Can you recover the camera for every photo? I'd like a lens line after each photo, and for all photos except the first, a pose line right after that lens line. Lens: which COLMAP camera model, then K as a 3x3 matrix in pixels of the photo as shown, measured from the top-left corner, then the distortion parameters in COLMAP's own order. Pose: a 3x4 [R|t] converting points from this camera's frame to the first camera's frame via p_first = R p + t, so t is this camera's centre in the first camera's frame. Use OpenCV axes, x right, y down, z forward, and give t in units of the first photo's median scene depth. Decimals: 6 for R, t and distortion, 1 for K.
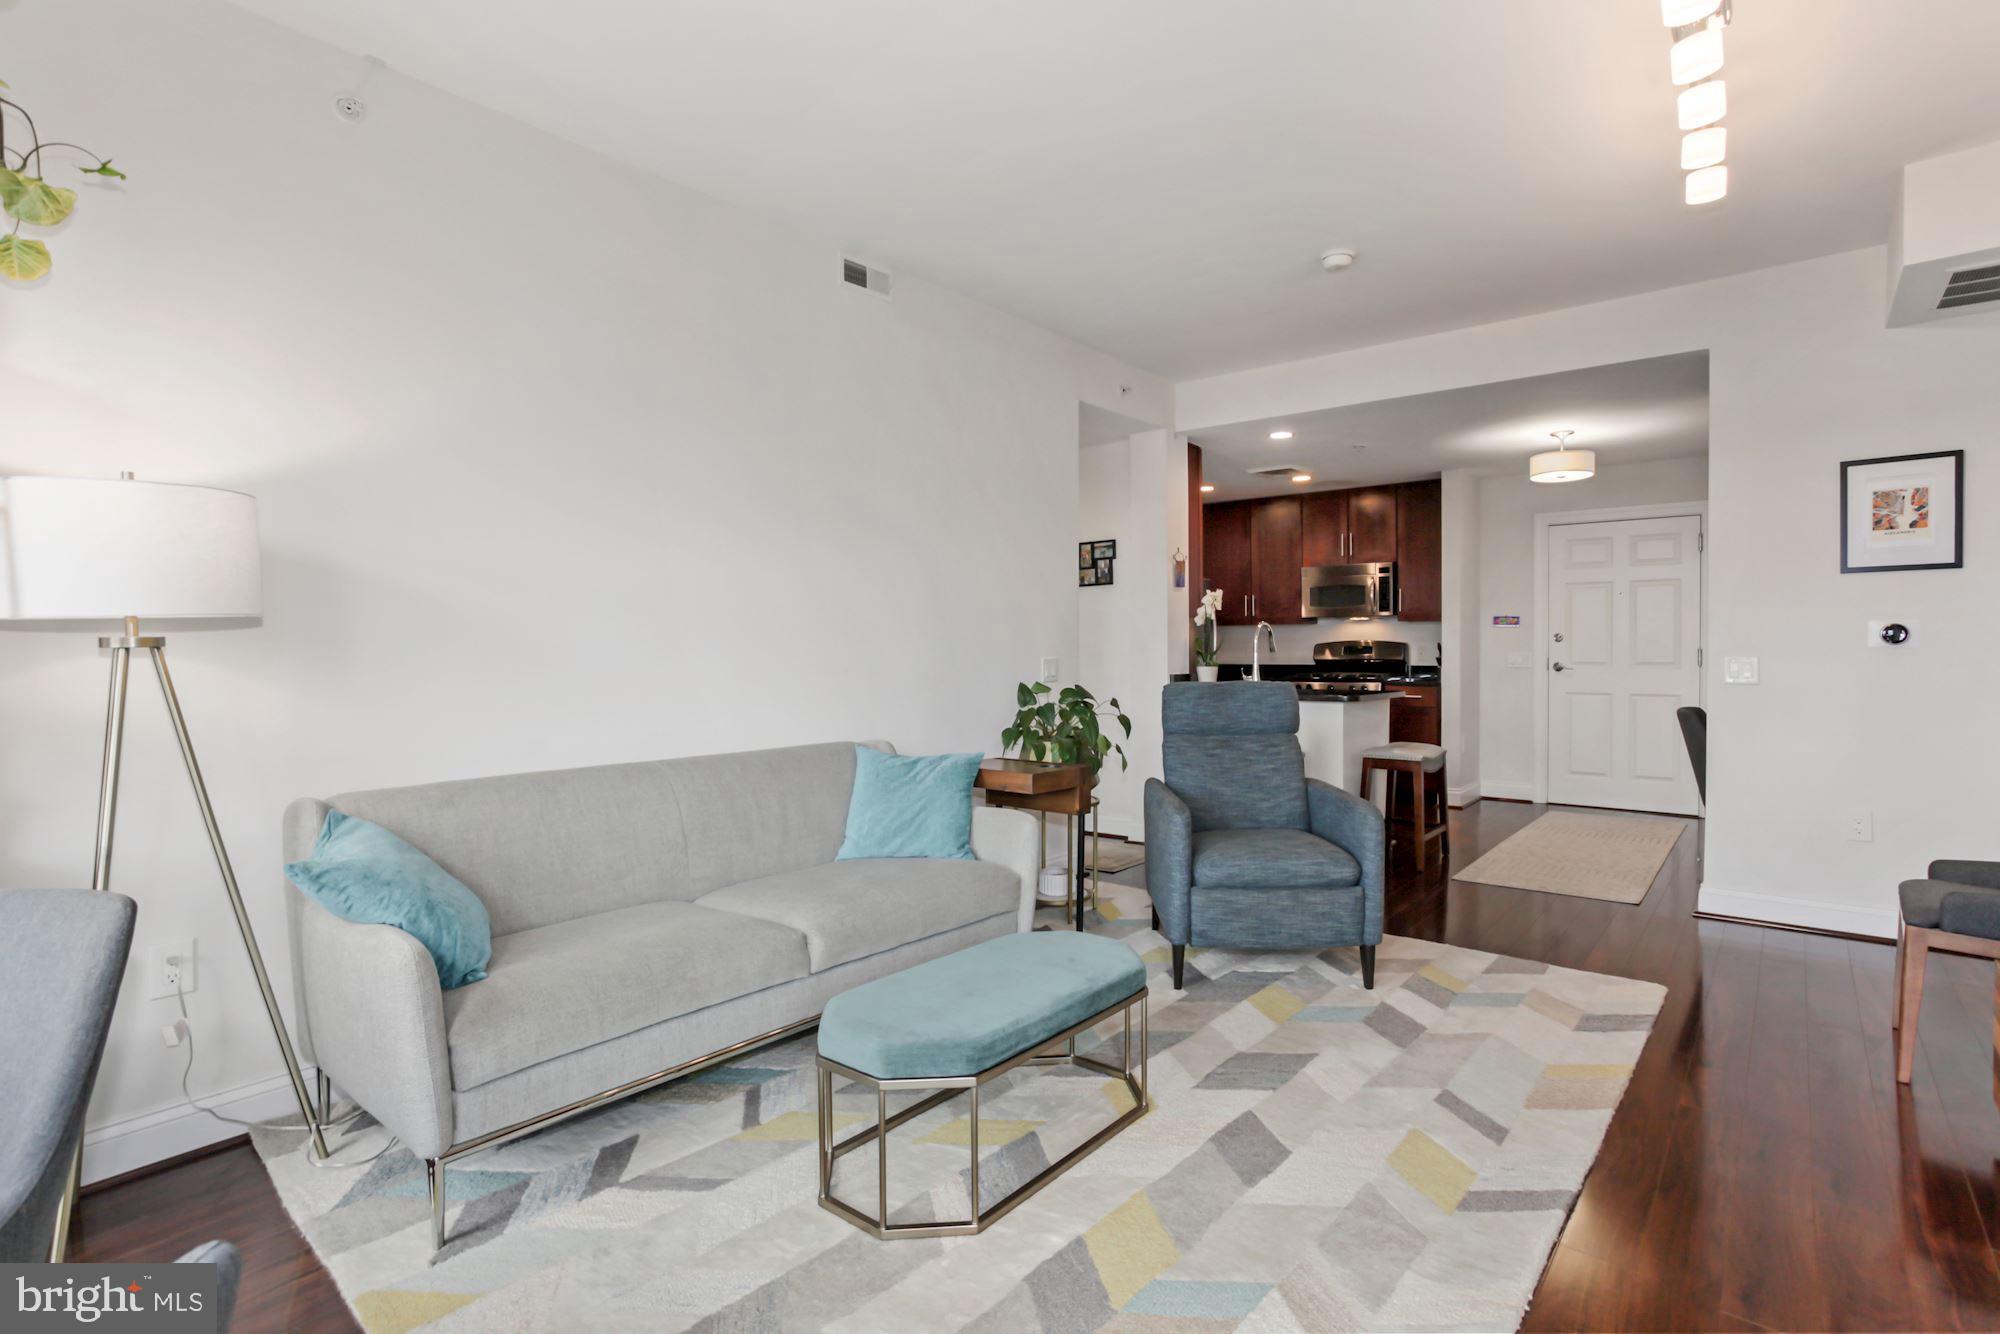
lens RADIAL K [[975.6, 0, 1008.0], [0, 975.6, 659.6], [0, 0, 1]] dist [-0.013880, 0.007126]
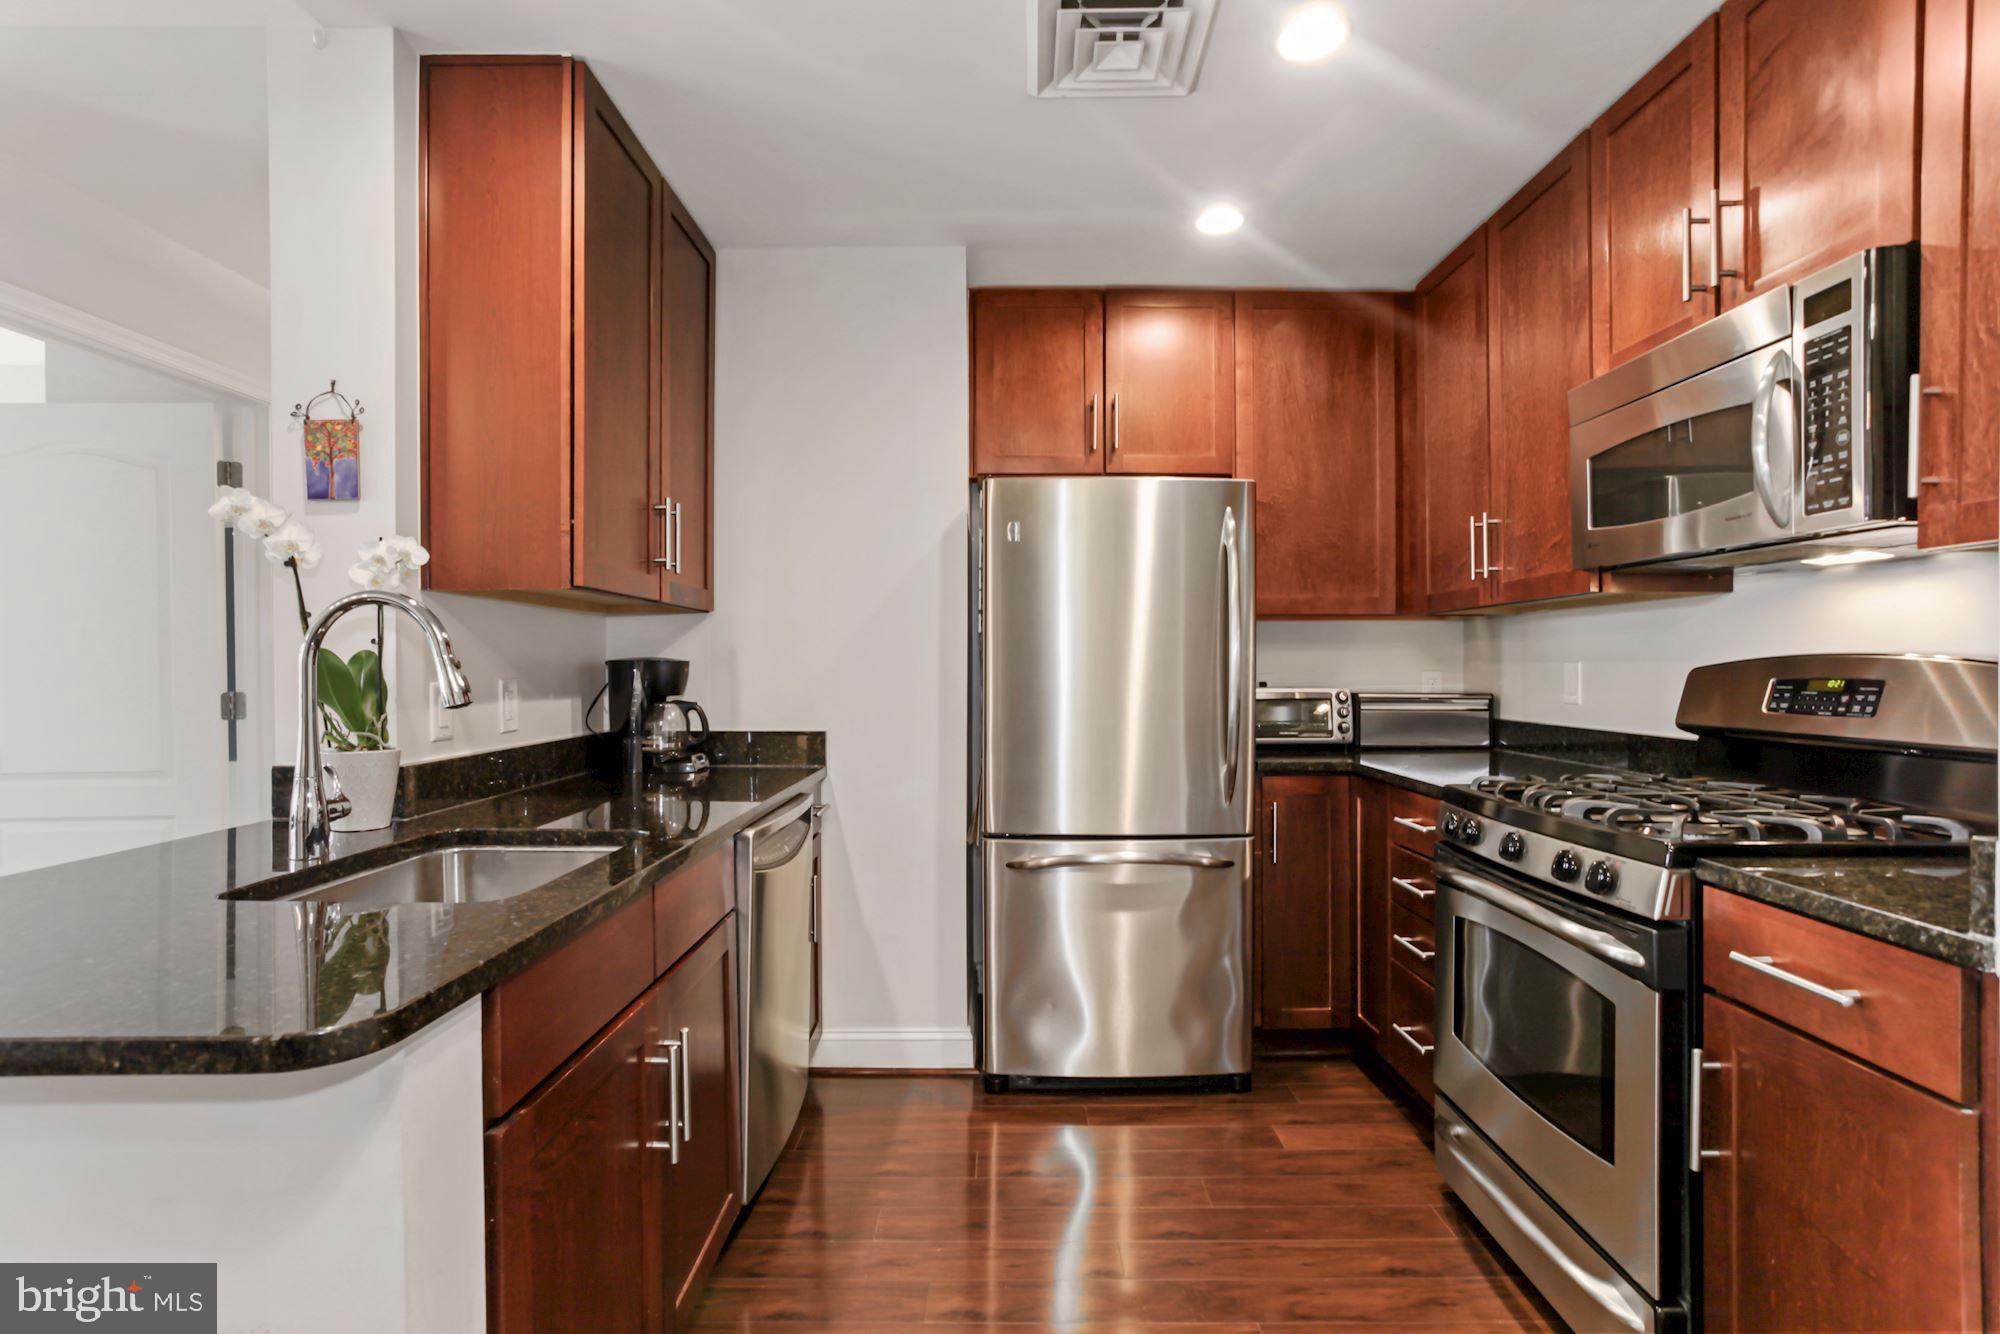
lens RADIAL K [[975.6, 0, 1008.8], [0, 975.6, 675.2], [0, 0, 1]] dist [-0.013880, 0.007126]
pose [[0.641494, 0.007017, -0.767096, 0.430571], [-0.013288, 0.999910, -0.001966, -0.011589], [0.767013, 0.011455, 0.641529, 0.737047]]
